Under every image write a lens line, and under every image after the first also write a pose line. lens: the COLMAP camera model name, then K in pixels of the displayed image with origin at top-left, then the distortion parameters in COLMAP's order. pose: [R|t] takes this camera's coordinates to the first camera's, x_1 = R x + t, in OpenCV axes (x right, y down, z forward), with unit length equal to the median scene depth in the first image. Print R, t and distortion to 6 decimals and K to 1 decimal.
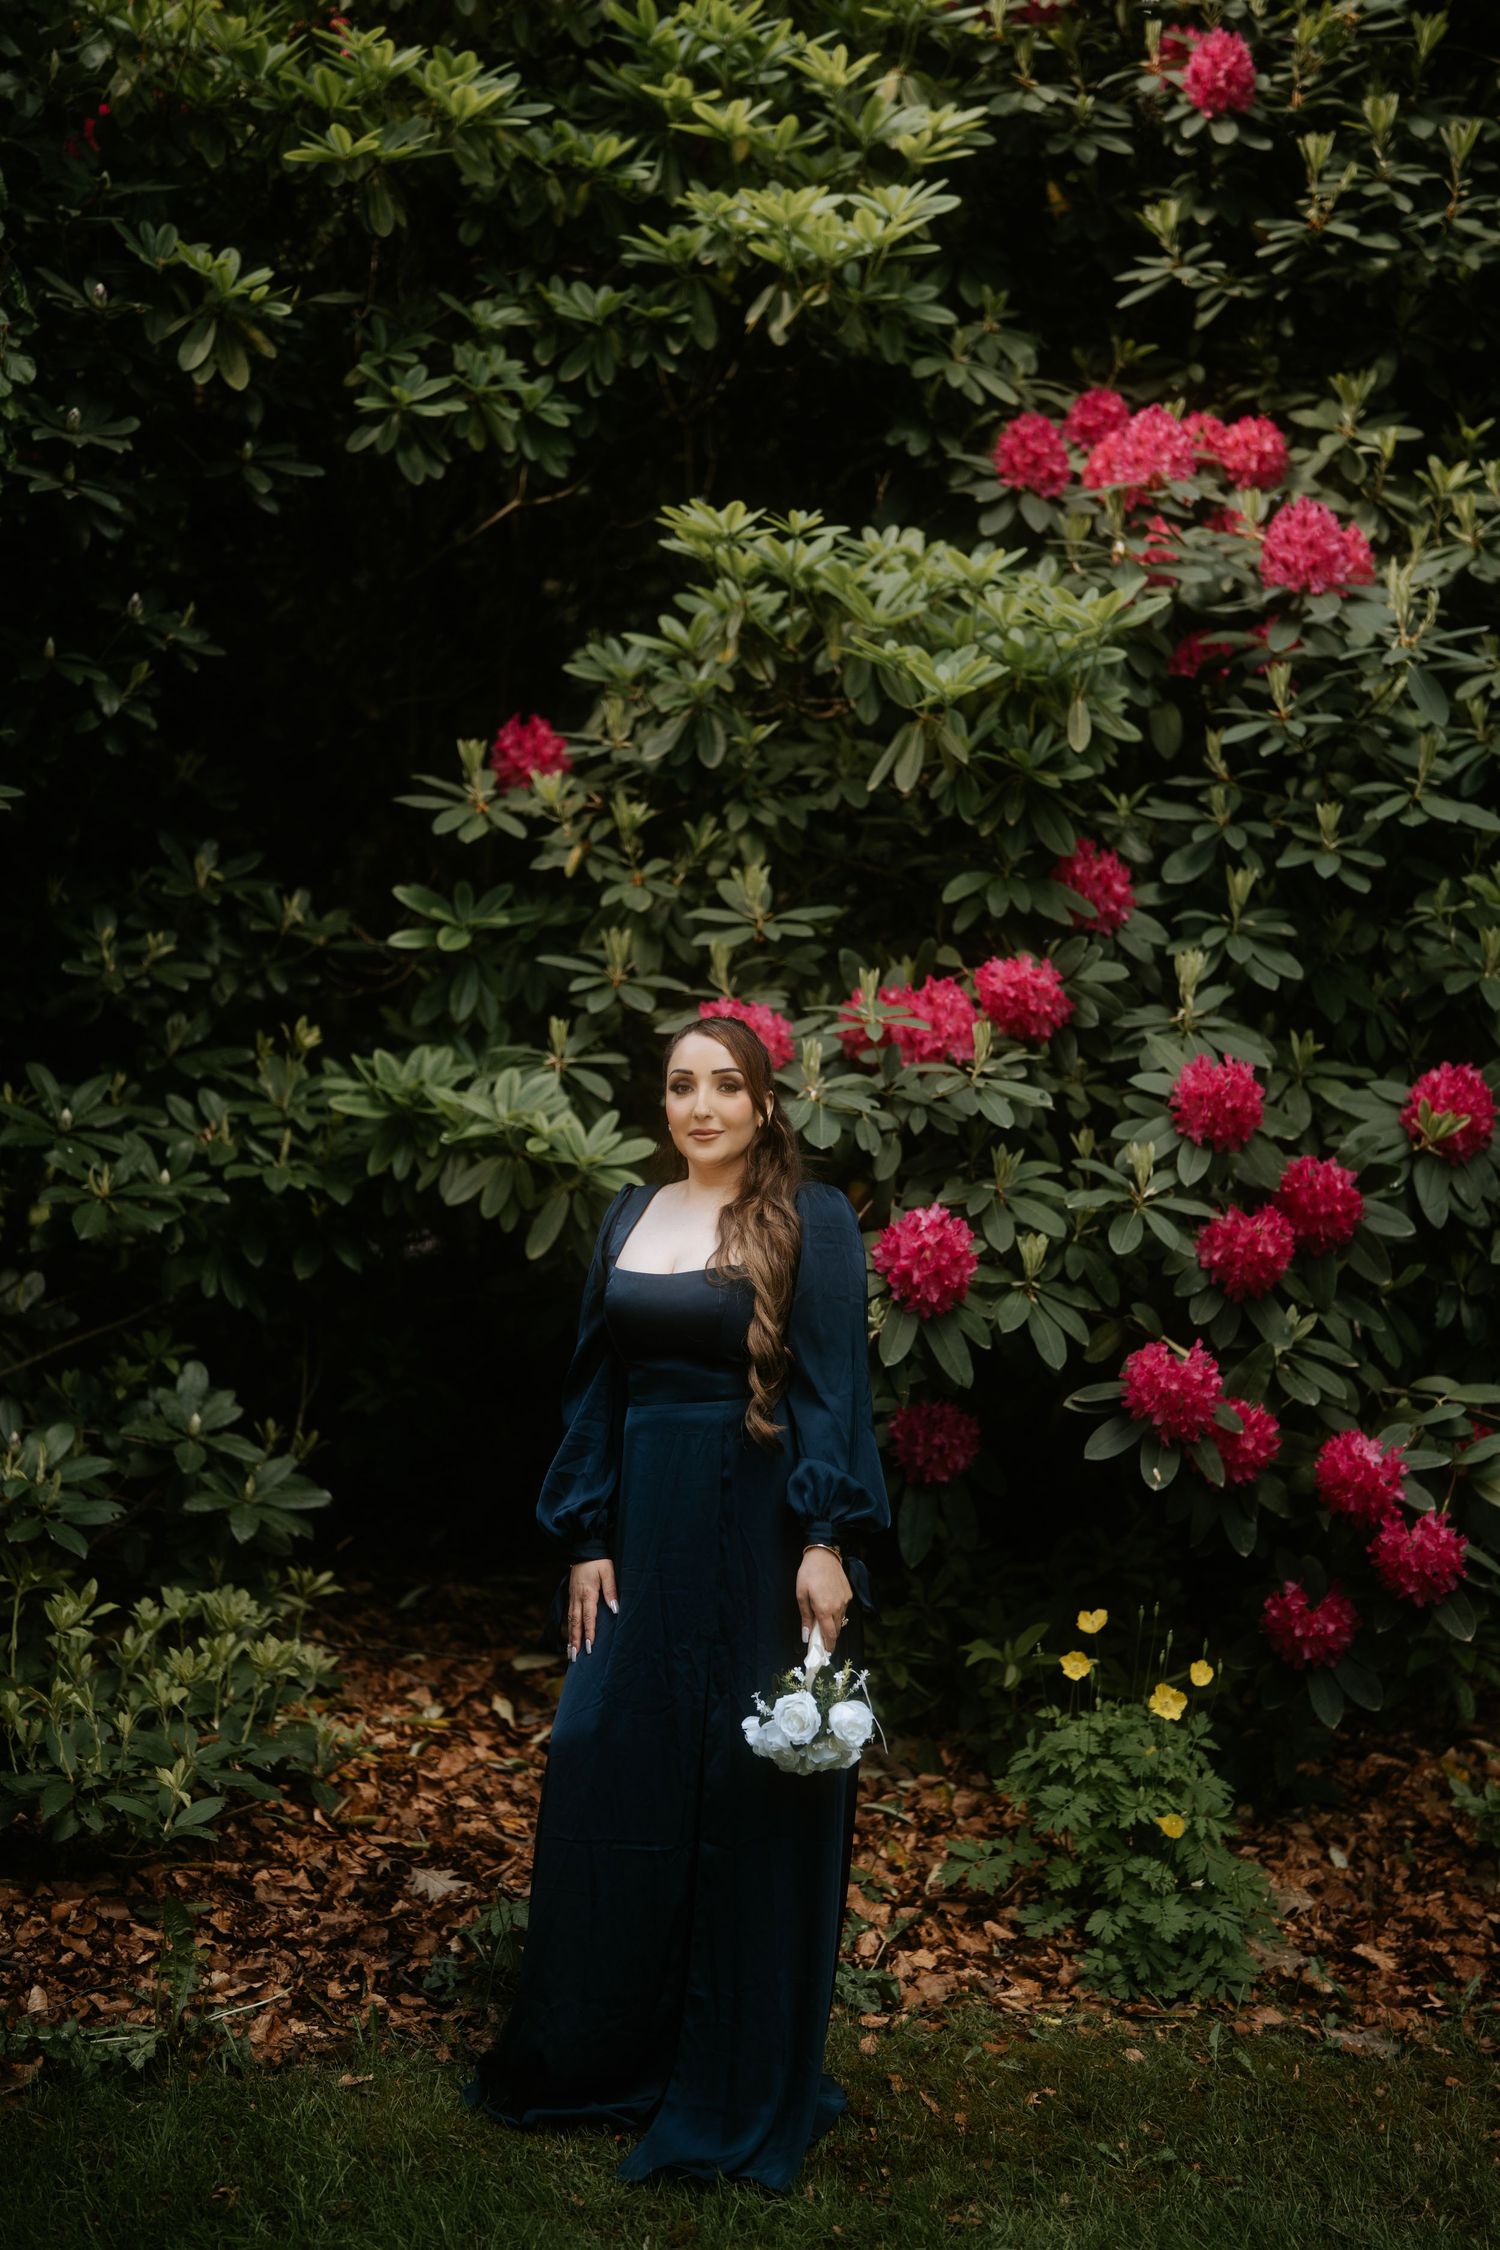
lens RADIAL K [[3207.1, 0, 750.0], [0, 3207.1, 1125.0], [0, 0, 1]] dist [-0.157397, 0.008082]
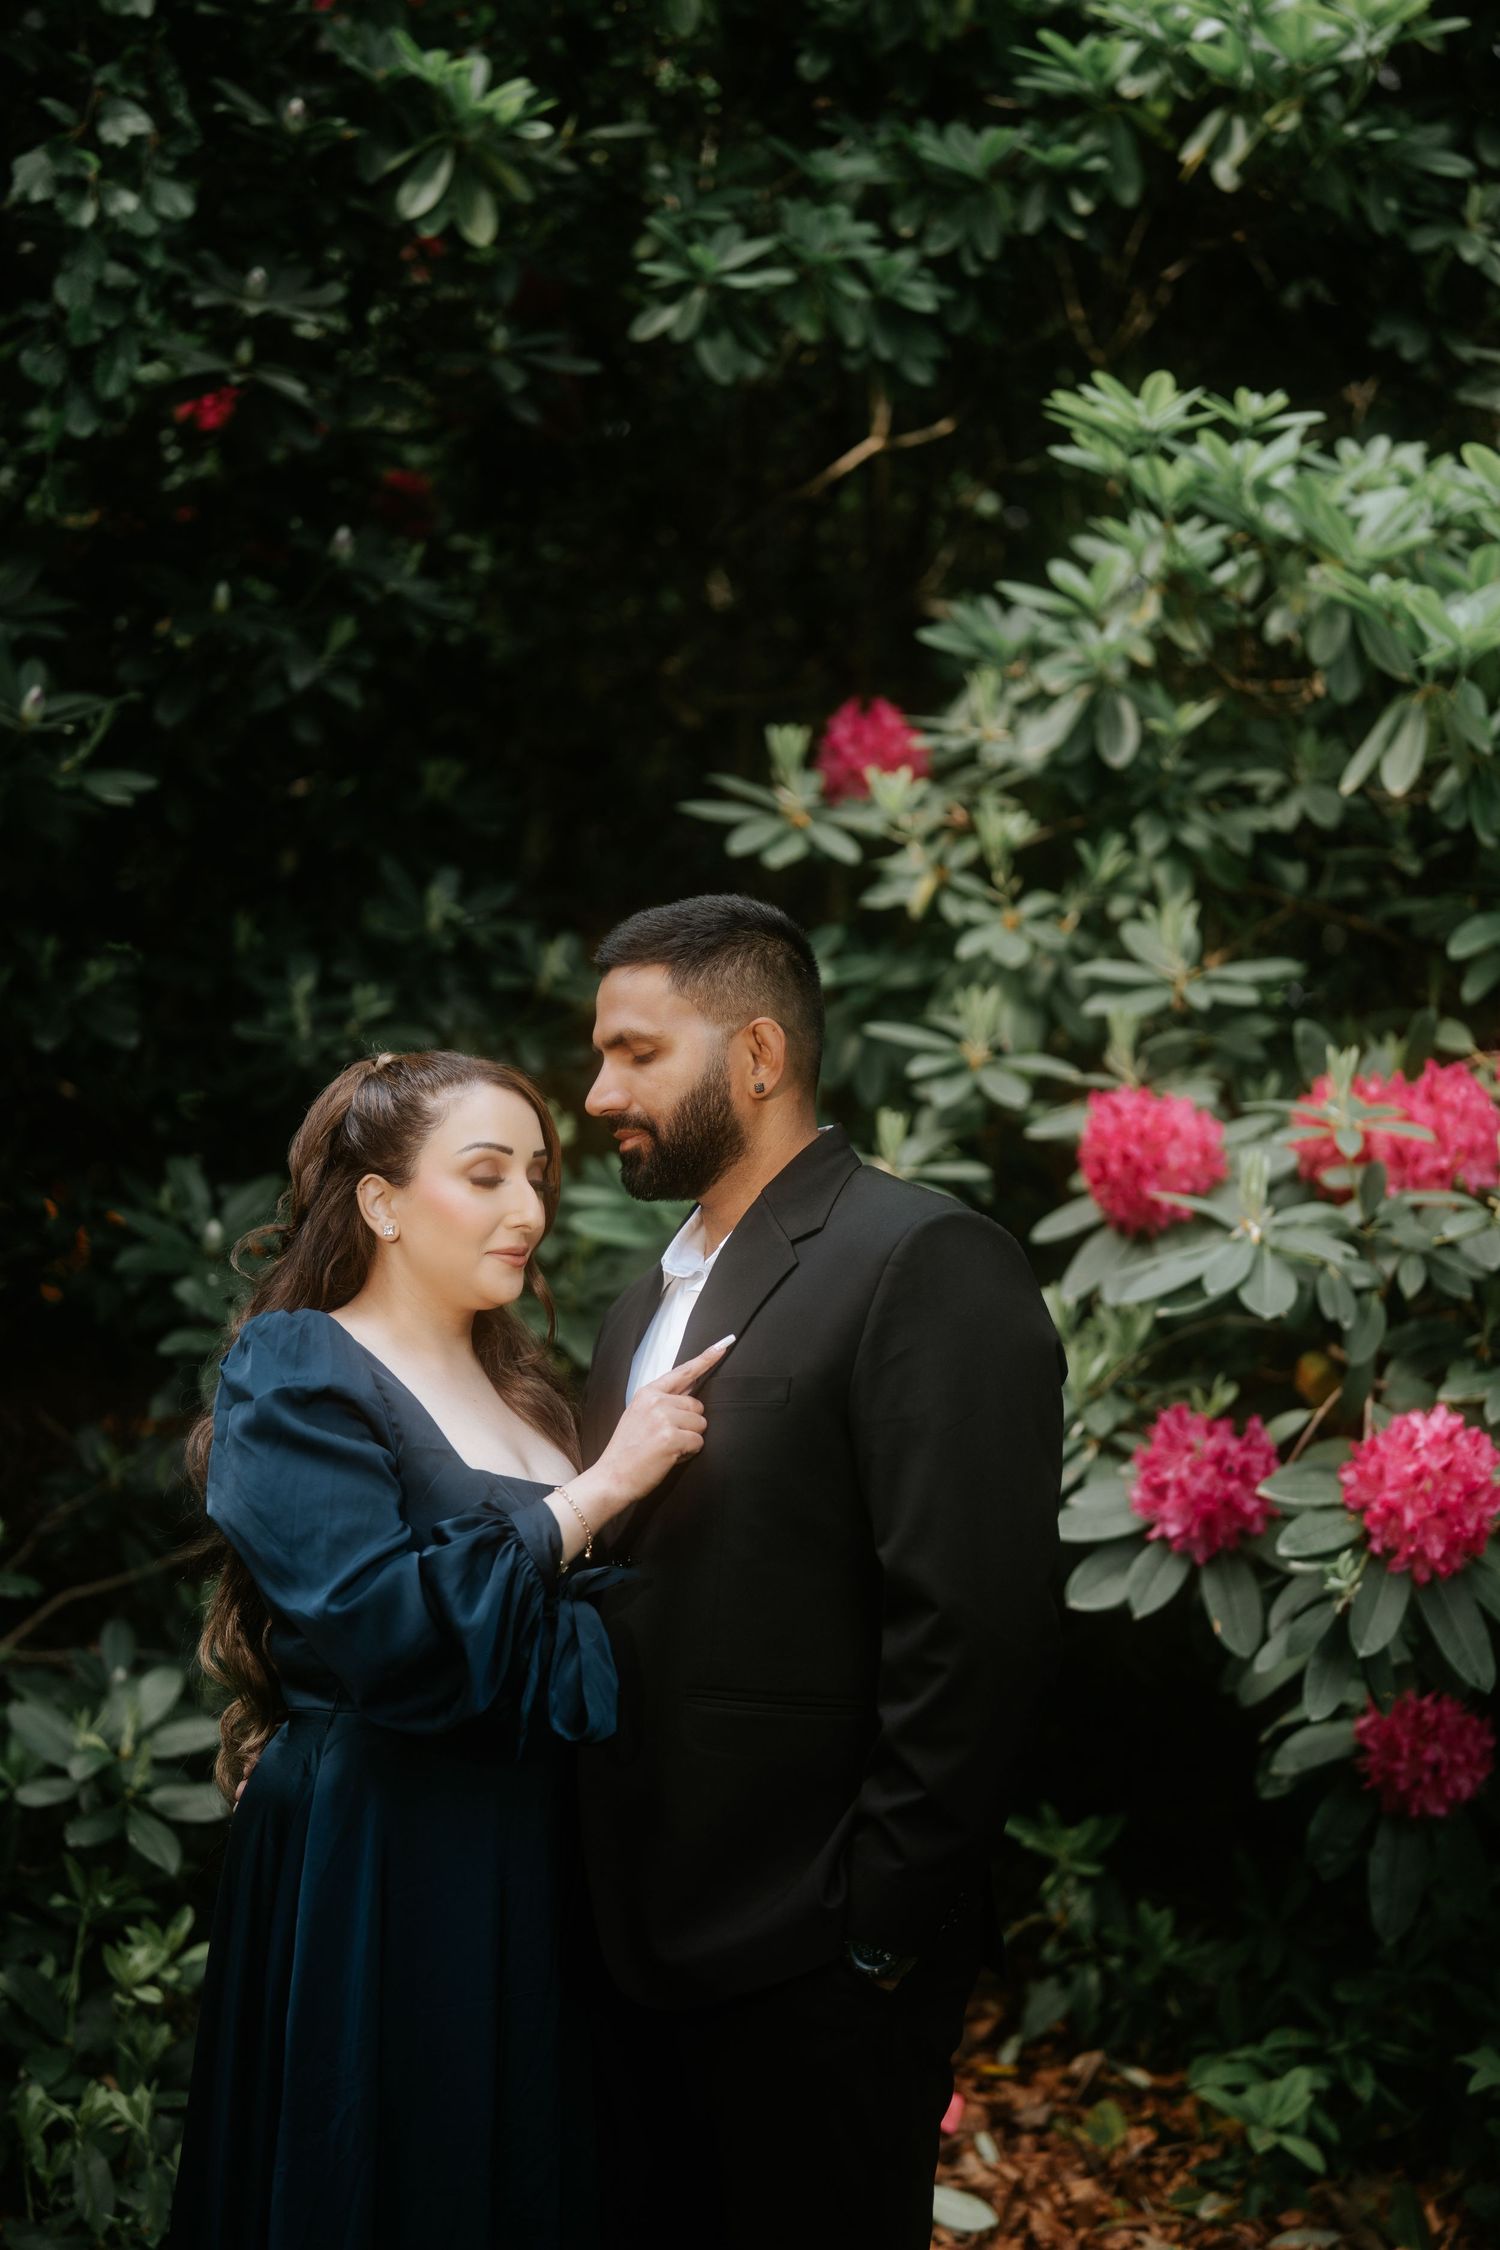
lens RADIAL K [[3146.0, 0, 750.0], [0, 3146.0, 1125.0], [0, 0, 1]] dist [-0.079095, 0.626910]
pose [[0.990596, 0.022341, -0.134984, 0.003053], [-0.026760, 0.999161, -0.031012, -0.007833], [0.134178, 0.034332, 0.990362, 0.297254]]
